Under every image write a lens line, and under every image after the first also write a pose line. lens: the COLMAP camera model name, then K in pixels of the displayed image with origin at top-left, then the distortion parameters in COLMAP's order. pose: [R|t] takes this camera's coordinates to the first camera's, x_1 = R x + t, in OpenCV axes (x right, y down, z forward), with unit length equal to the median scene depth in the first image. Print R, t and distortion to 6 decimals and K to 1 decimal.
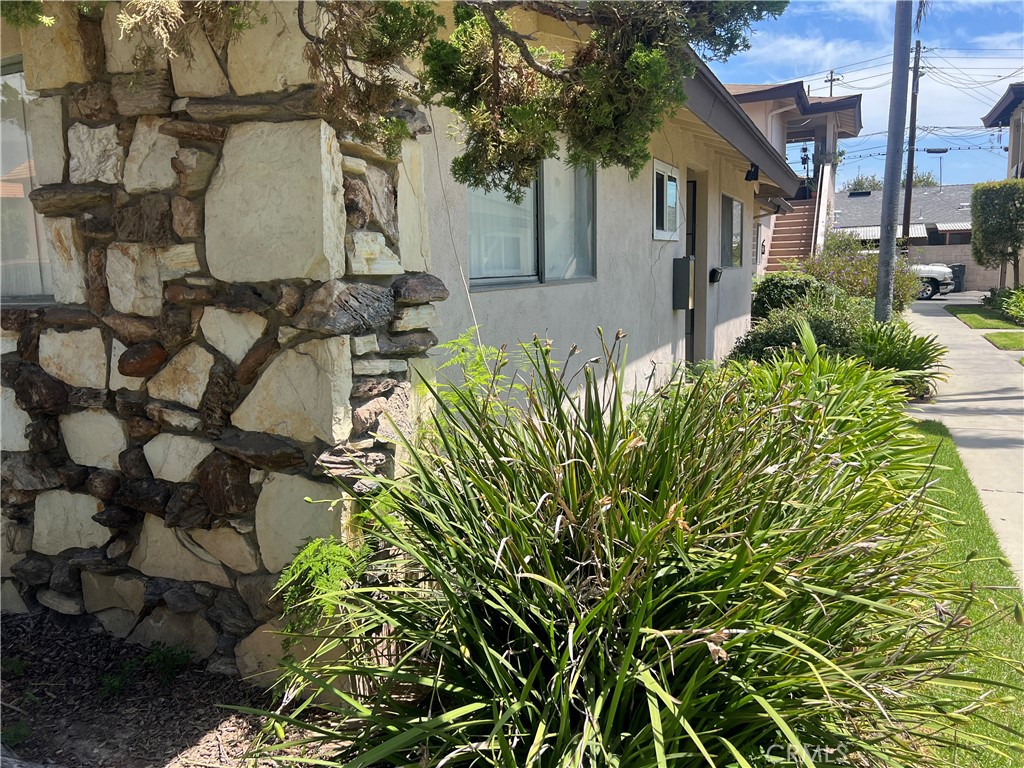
lens RADIAL K [[771.9, 0, 503.7], [0, 771.9, 394.7], [0, 0, 1]] dist [0.056958, -0.060188]
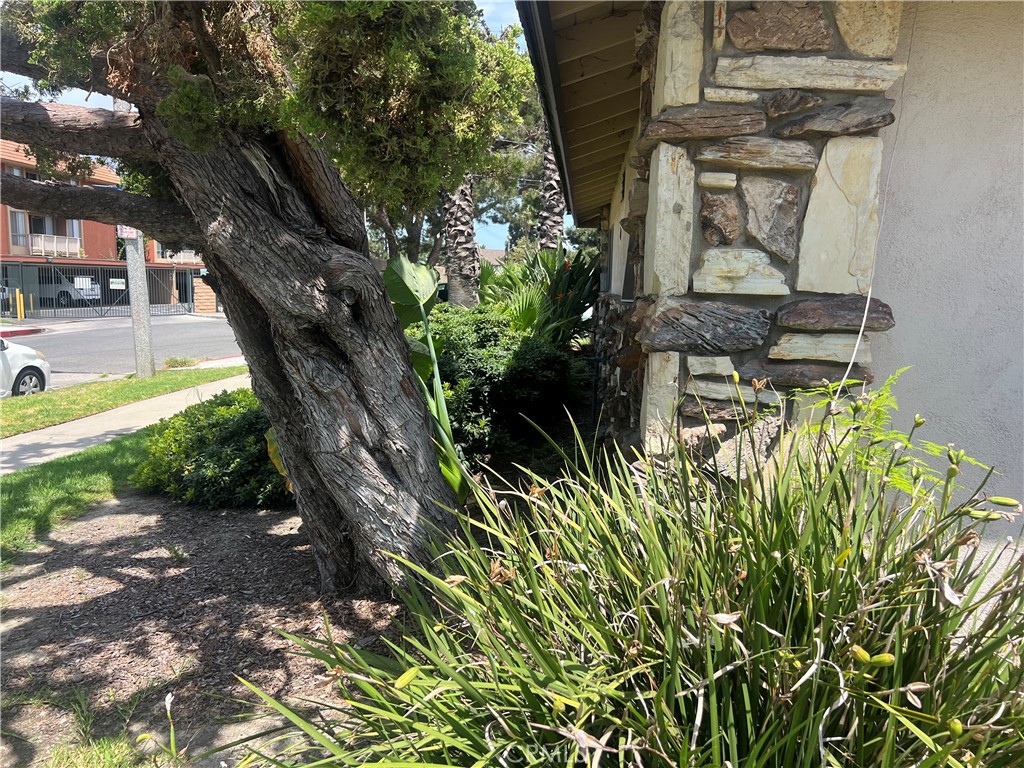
lens RADIAL K [[771.9, 0, 512.2], [0, 771.9, 385.5], [0, 0, 1]] dist [0.056958, -0.060188]
pose [[0.409192, 0.142383, -0.901271, 0.553128], [-0.176894, 0.981389, 0.074728, -0.065157], [0.895137, 0.128852, 0.426764, 0.352981]]
